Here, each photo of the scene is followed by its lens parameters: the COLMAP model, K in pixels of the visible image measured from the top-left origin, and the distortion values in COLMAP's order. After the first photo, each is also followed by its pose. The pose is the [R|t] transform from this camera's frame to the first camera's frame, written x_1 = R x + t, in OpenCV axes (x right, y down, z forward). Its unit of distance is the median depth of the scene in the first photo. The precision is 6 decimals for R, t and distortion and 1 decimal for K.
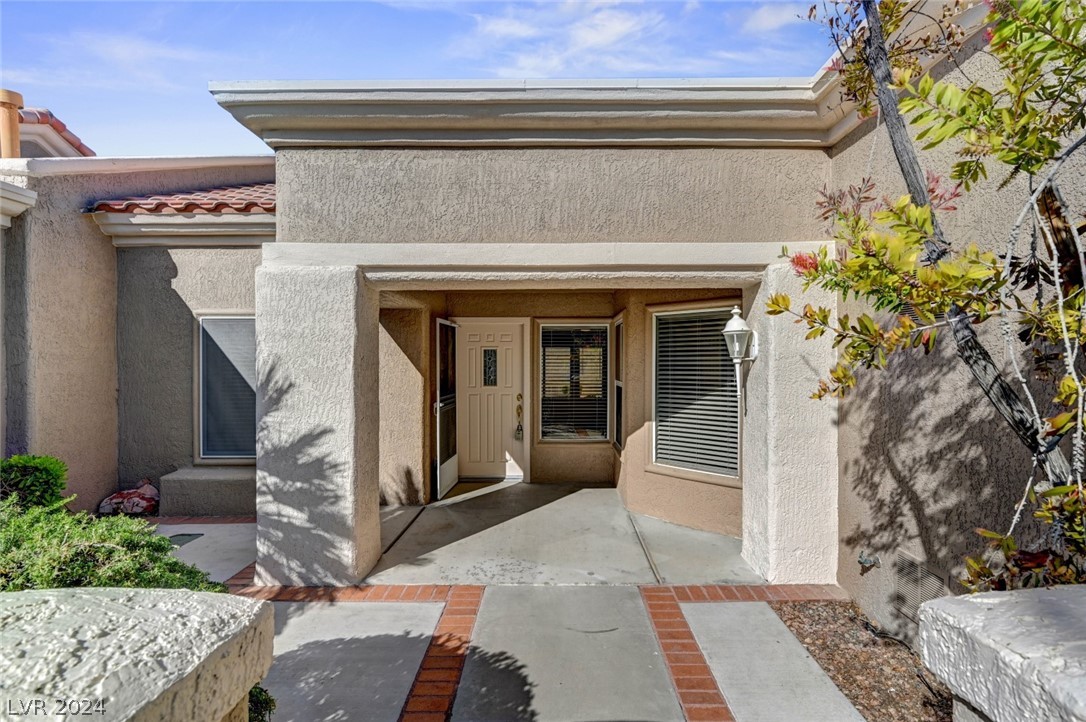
lens RADIAL K [[509.8, 0, 543.0], [0, 509.8, 361.0], [0, 0, 1]] dist [0.002848, 0.000546]
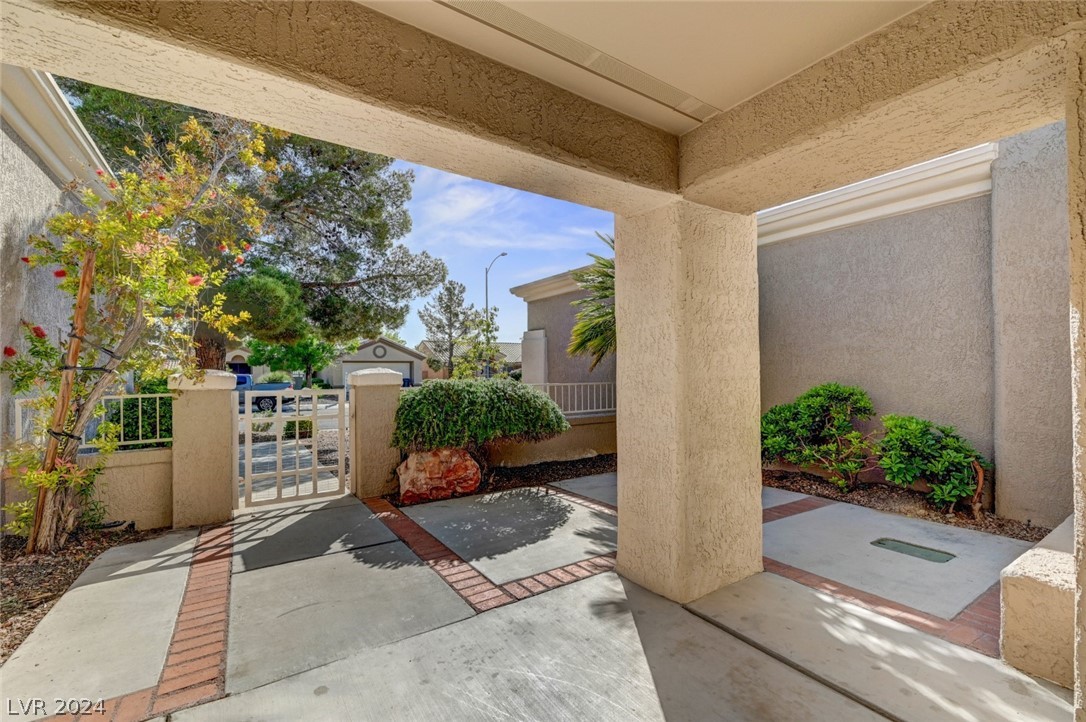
lens RADIAL K [[463.3, 0, 548.9], [0, 463.3, 366.1], [0, 0, 1]] dist [0.001399, 0.000097]
pose [[-0.826493, 0.003197, -0.562938, 0.170781], [0.008942, 0.999932, -0.007449, 0.086635], [0.562877, -0.011191, -0.826465, 1.562097]]
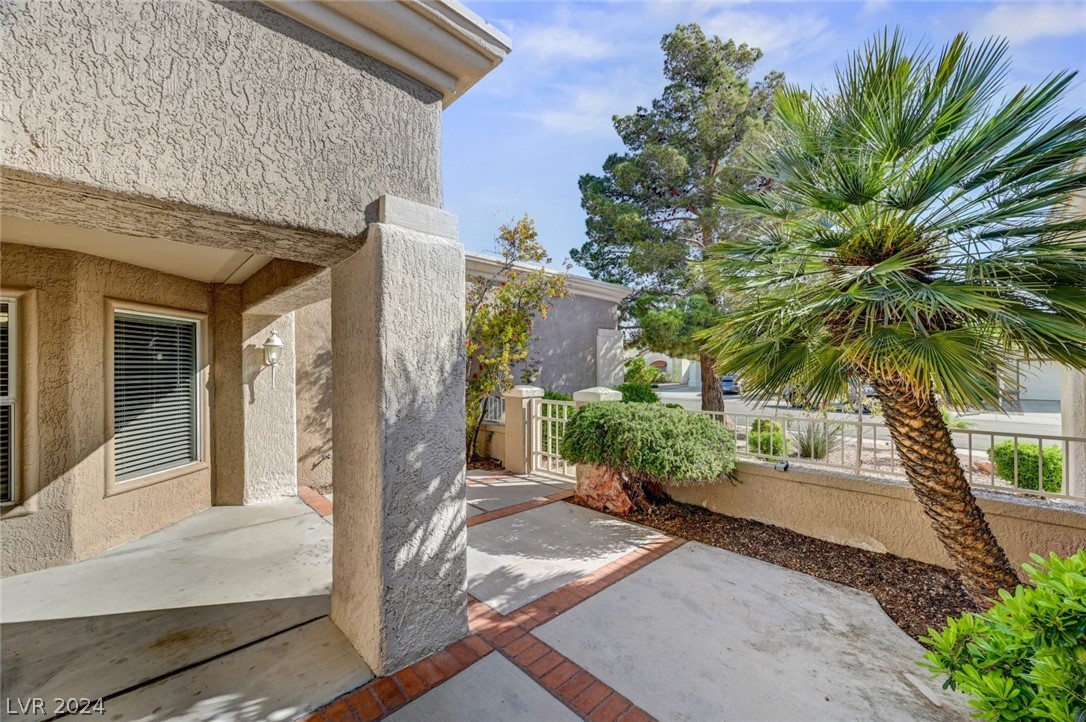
lens RADIAL K [[429.6, 0, 546.0], [0, 429.6, 364.6], [0, 0, 1]] dist [-0.003301, 0.000480]
pose [[-0.702952, 0.012645, 0.711125, -1.119261], [0.007817, 0.999919, -0.010053, 0.016379], [-0.711195, -0.001509, -0.702993, 1.364779]]
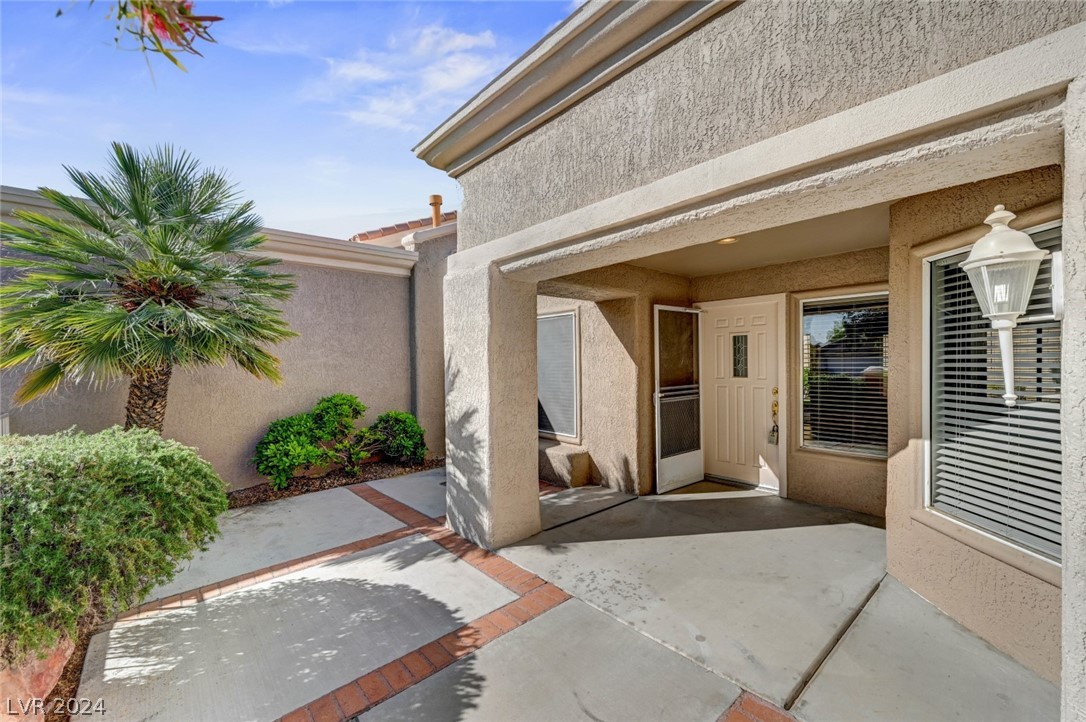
lens RADIAL K [[443.5, 0, 546.4], [0, 443.5, 364.4], [0, 0, 1]] dist [0.001161, 0.000575]
pose [[0.673498, -0.003703, -0.739180, 0.412645], [0.015296, 0.999843, 0.008927, 0.026497], [0.739031, -0.017319, 0.673449, 0.436290]]
